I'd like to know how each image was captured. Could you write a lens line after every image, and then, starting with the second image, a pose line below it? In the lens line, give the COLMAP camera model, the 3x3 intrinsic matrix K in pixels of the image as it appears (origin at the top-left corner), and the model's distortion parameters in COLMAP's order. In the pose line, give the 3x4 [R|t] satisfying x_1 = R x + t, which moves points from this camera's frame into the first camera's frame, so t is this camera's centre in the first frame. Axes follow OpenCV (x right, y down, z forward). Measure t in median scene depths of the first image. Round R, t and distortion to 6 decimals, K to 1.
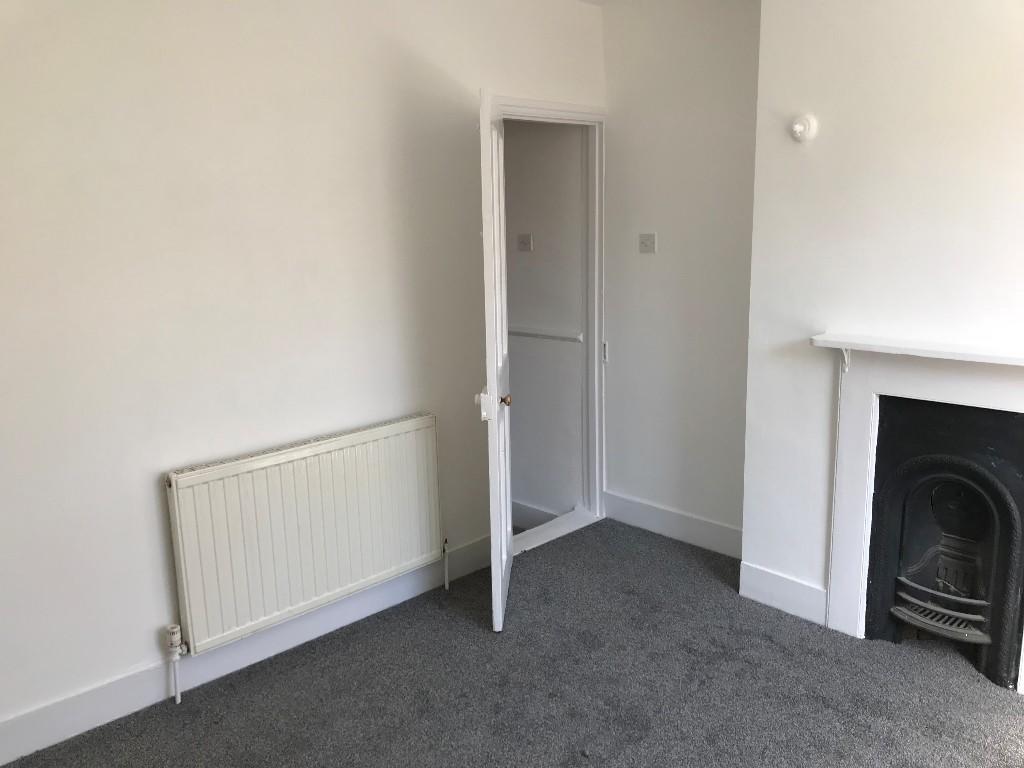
lens RADIAL K [[846.5, 0, 512.0], [0, 846.5, 384.0], [0, 0, 1]] dist [0.049593, -0.052547]
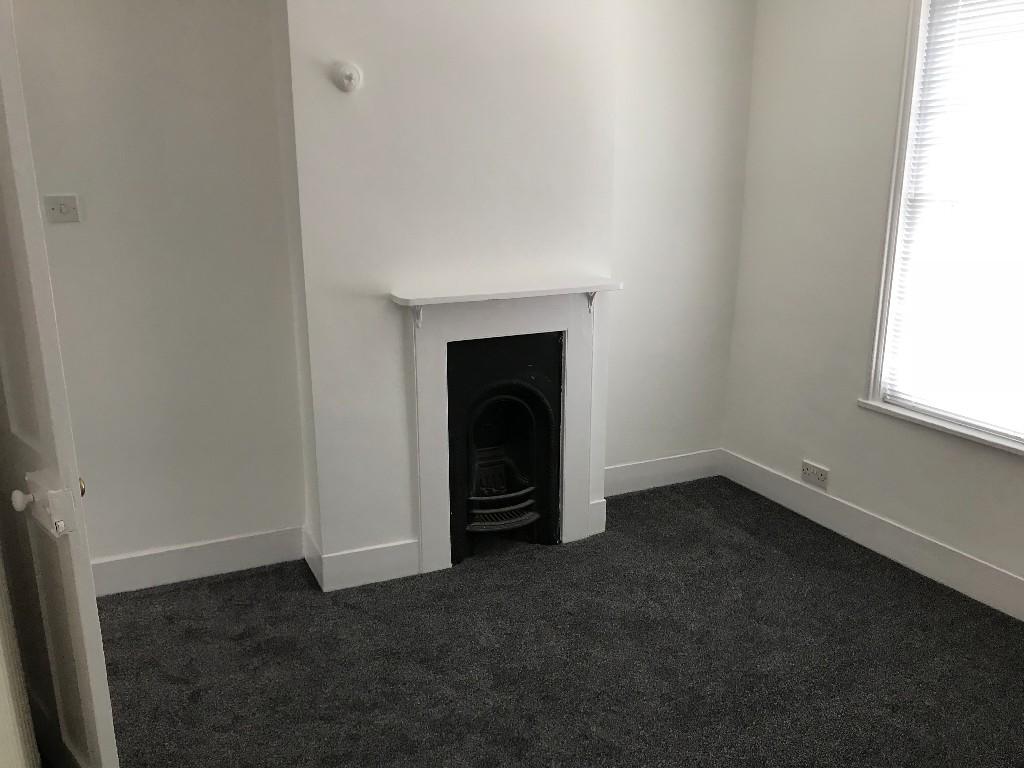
lens RADIAL K [[846.5, 0, 512.0], [0, 846.5, 384.0], [0, 0, 1]] dist [0.049593, -0.052547]
pose [[0.327253, -0.219193, 0.919163, -0.481071], [0.180979, 0.969256, 0.166705, -0.089334], [-0.927444, 0.111794, 0.356861, 0.487034]]
